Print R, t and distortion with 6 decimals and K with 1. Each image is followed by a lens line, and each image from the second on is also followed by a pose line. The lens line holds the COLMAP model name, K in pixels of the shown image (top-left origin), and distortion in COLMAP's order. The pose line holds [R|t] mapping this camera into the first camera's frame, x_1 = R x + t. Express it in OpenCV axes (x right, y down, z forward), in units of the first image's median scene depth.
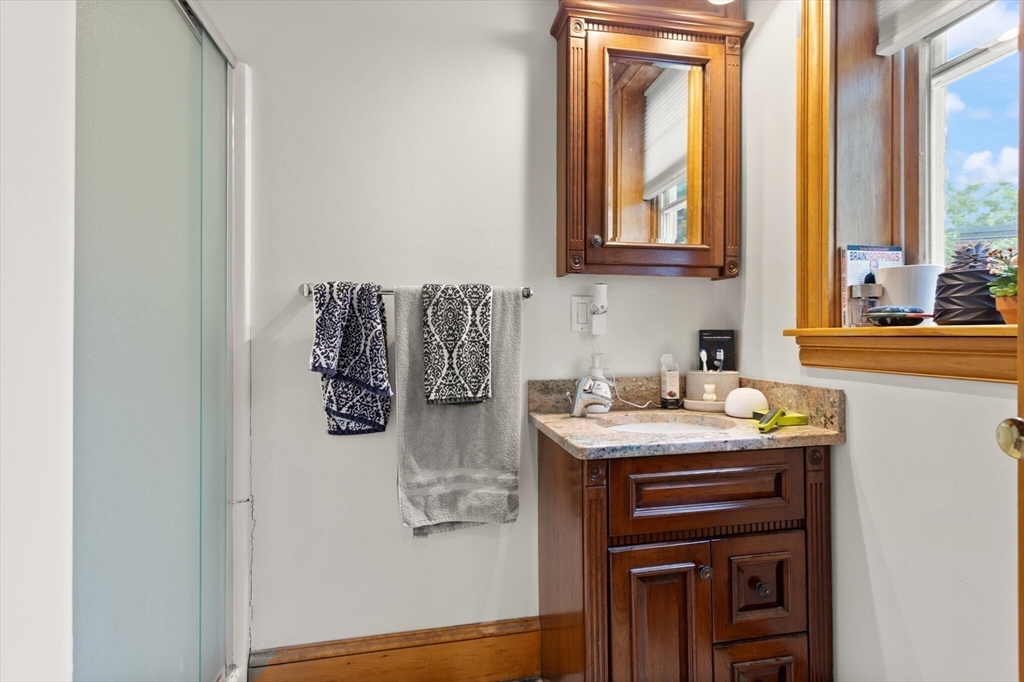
lens RADIAL K [[471.4, 0, 514.8], [0, 471.4, 346.6], [0, 0, 1]] dist [0.000617, 0.000449]
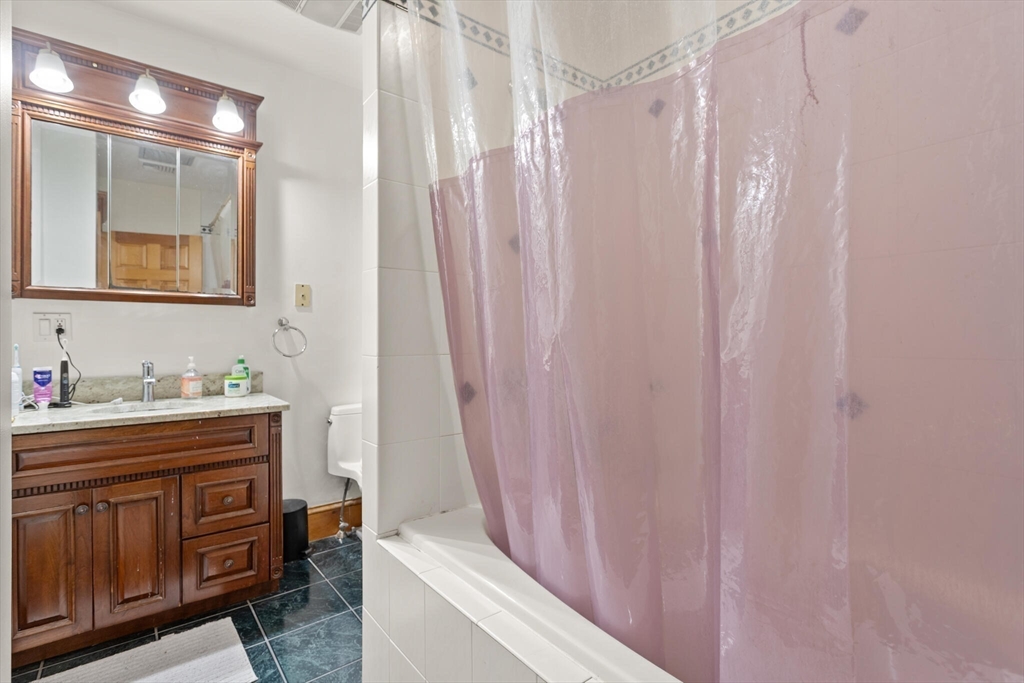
lens RADIAL K [[471.4, 0, 514.8], [0, 471.4, 347.1], [0, 0, 1]] dist [0.000617, 0.000449]
pose [[0.881213, -0.005017, 0.472693, 0.594437], [-0.001713, 0.999903, 0.013805, -0.045824], [-0.472716, -0.012975, 0.881119, -0.898972]]
